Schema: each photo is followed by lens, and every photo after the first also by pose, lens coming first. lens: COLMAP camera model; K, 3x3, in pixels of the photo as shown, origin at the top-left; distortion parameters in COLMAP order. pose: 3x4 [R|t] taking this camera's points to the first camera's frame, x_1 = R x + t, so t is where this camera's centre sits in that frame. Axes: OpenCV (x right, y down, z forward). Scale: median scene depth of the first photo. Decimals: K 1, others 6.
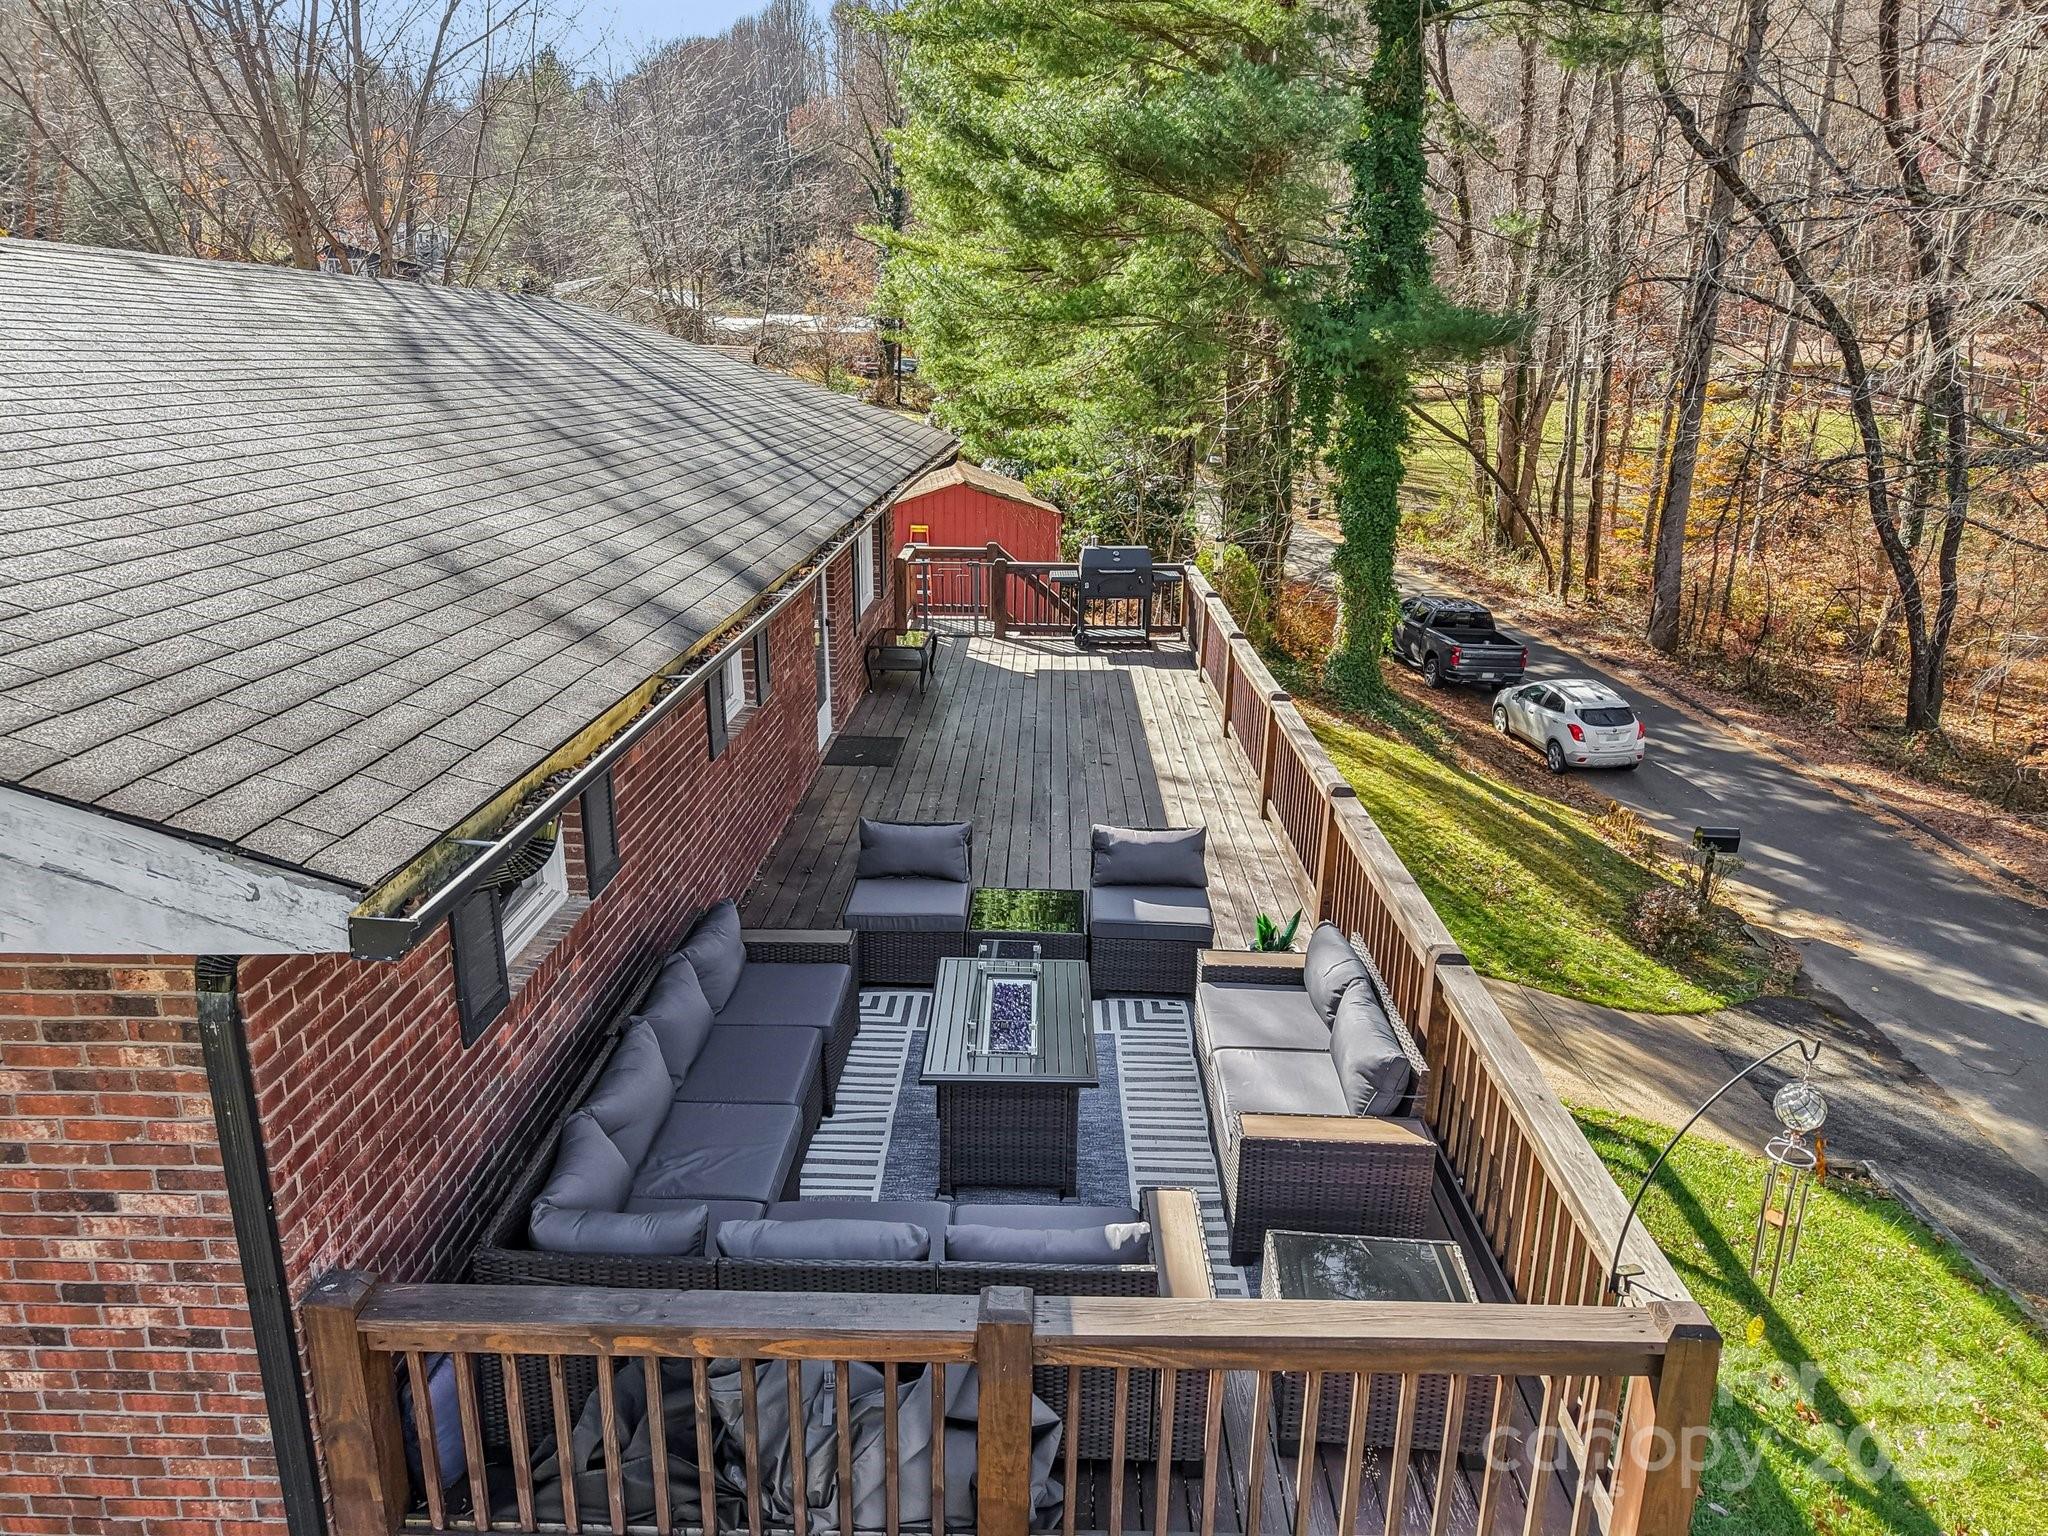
lens RADIAL K [[1378.7, 0, 1000.6], [0, 1378.7, 771.1], [0, 0, 1]] dist [0.024342, -0.028043]
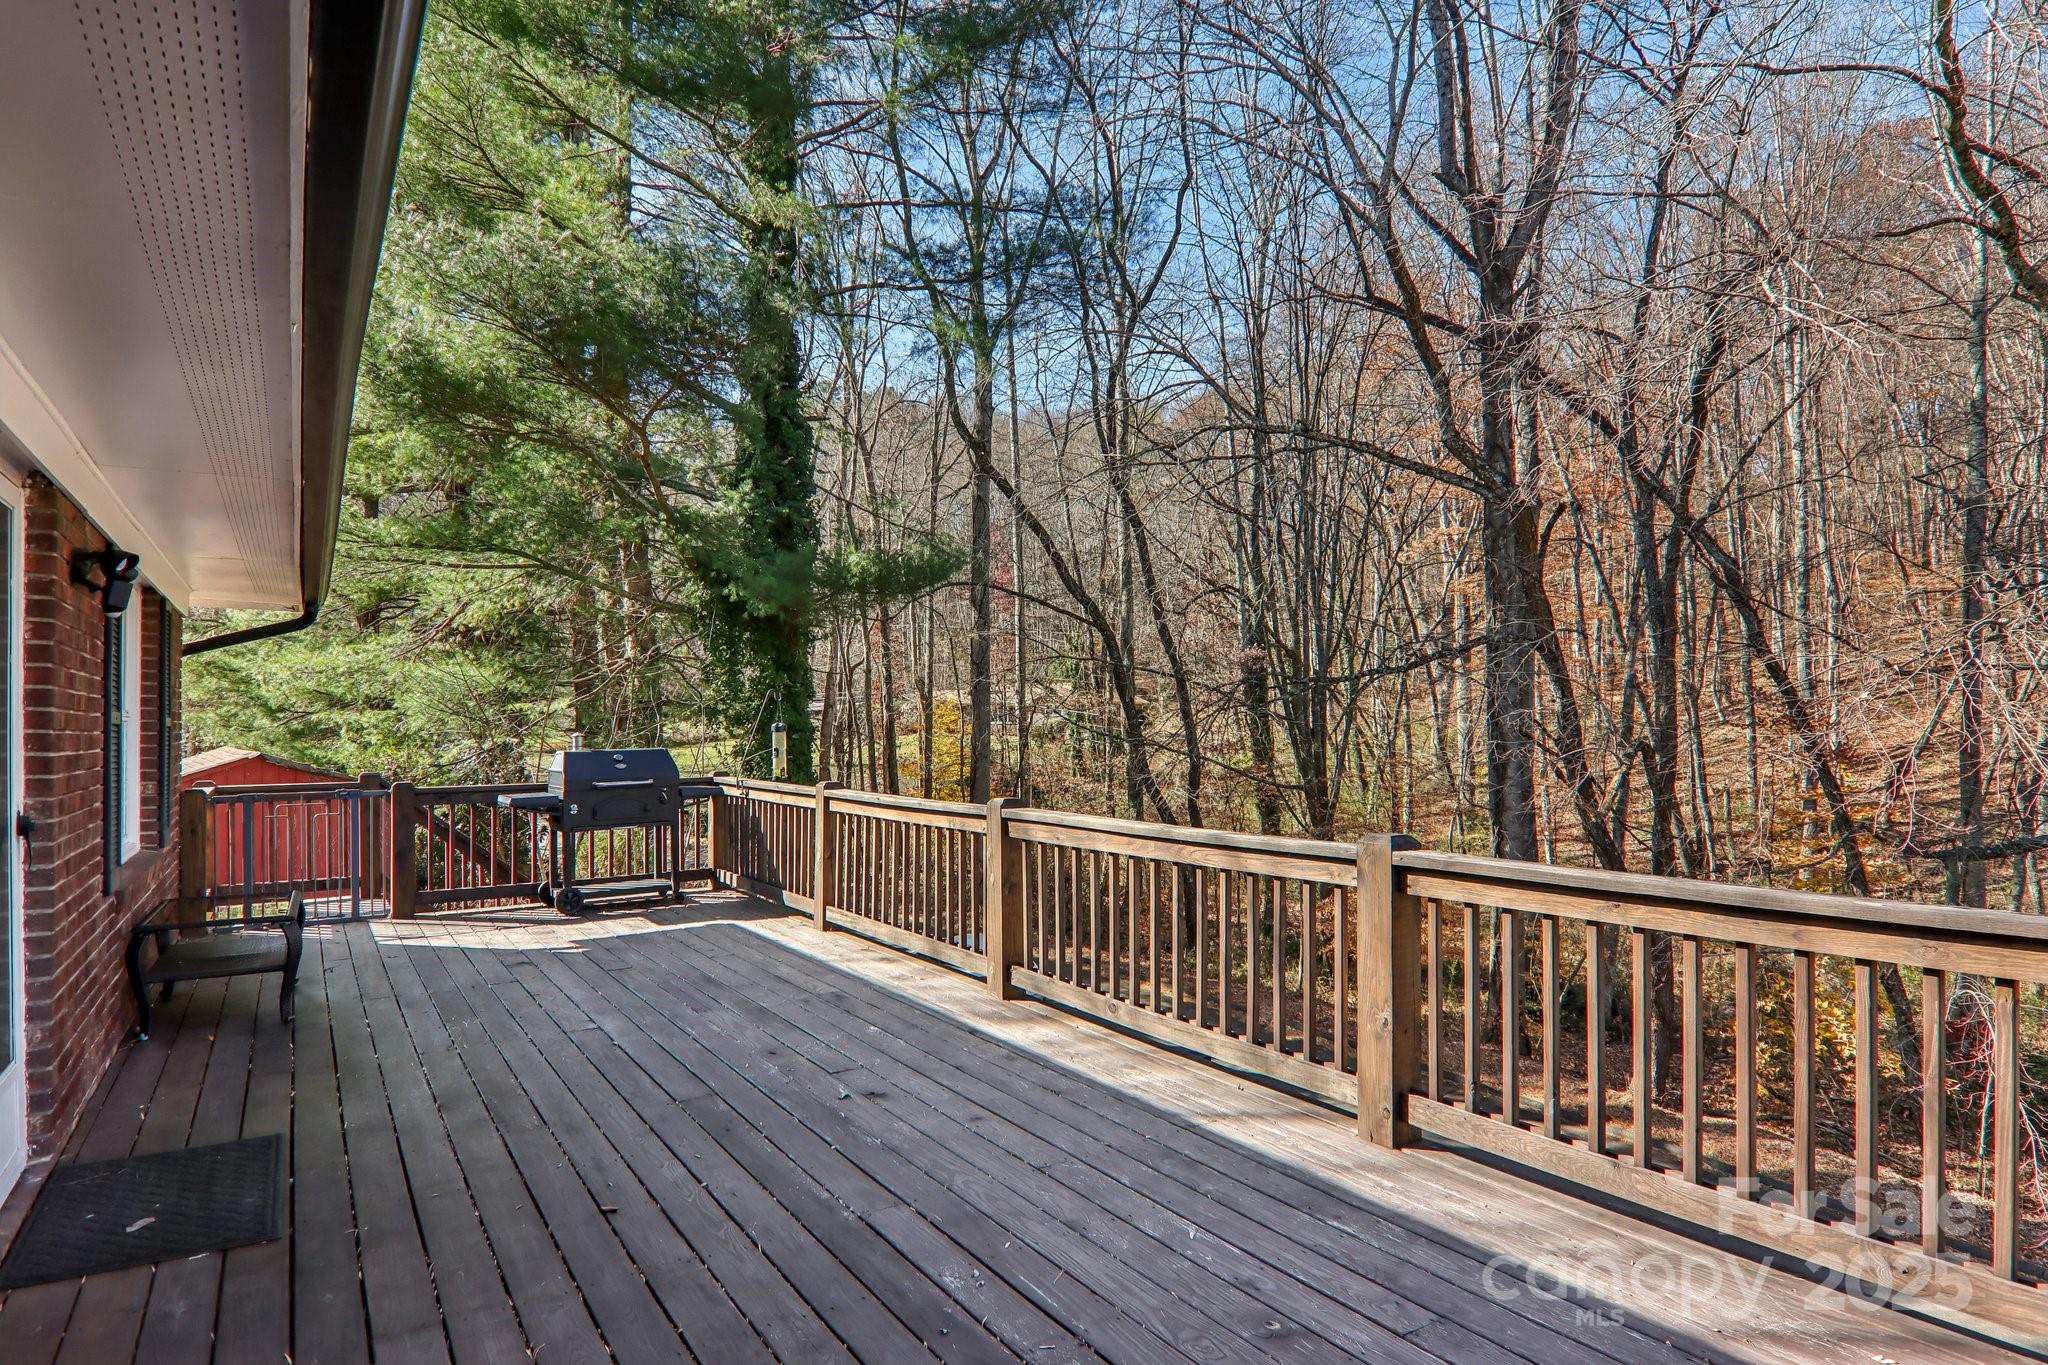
lens RADIAL K [[1141.4, 0, 1024.5], [0, 1141.4, 713.6], [0, 0, 1]] dist [-0.001520, -0.000616]
pose [[0.821497, -0.003527, 0.570202, -0.081689], [0.172862, 0.954464, -0.243139, -0.023499], [-0.543380, 0.298304, 0.784699, 0.627155]]
